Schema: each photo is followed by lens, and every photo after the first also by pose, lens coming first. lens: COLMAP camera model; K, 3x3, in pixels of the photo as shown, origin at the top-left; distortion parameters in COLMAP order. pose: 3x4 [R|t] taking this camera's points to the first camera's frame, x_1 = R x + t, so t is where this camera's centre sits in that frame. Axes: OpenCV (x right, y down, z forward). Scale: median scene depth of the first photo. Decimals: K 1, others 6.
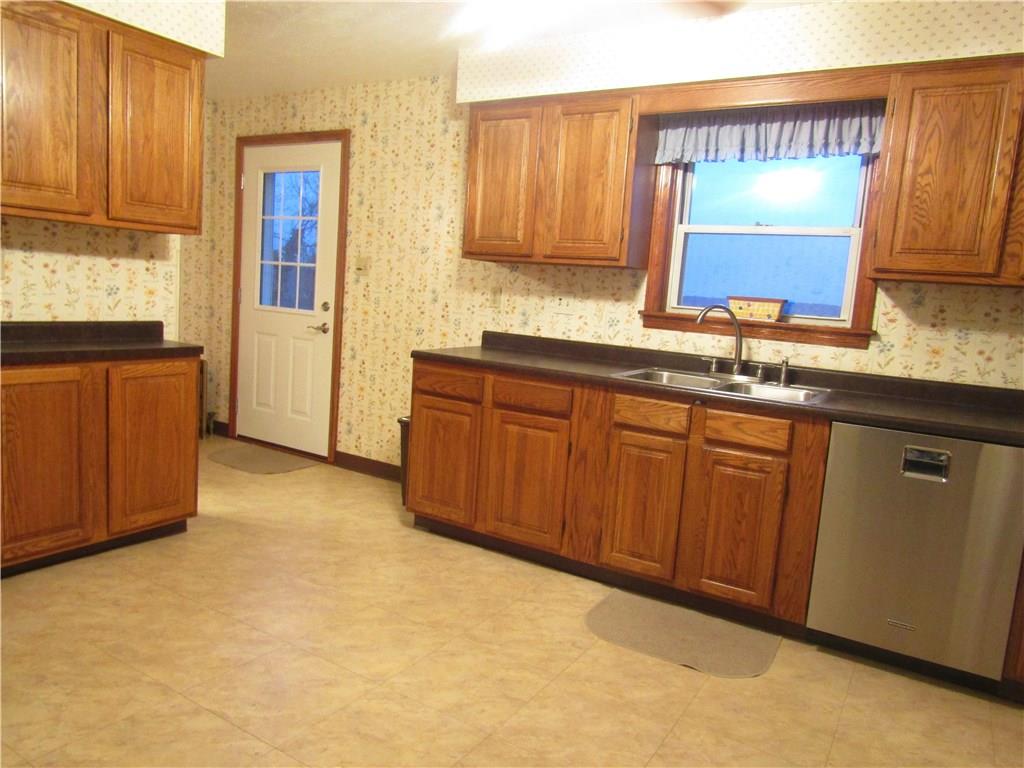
lens RADIAL K [[727.7, 0, 517.9], [0, 727.7, 387.9], [0, 0, 1]] dist [-0.001268, 0.001786]
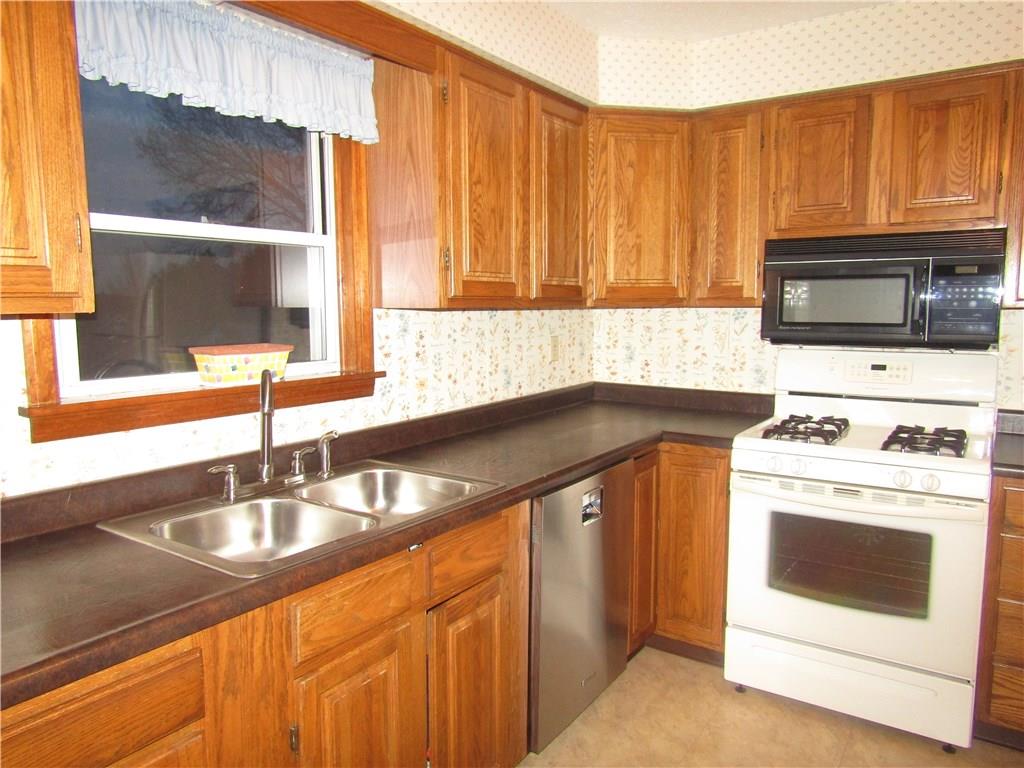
lens RADIAL K [[725.8, 0, 513.6], [0, 725.8, 386.4], [0, 0, 1]] dist [-0.010986, 0.003037]
pose [[0.051851, -0.184232, 0.981514, -0.259577], [0.141030, 0.974337, 0.175435, -0.173586], [-0.988646, 0.129327, 0.076503, 0.779202]]
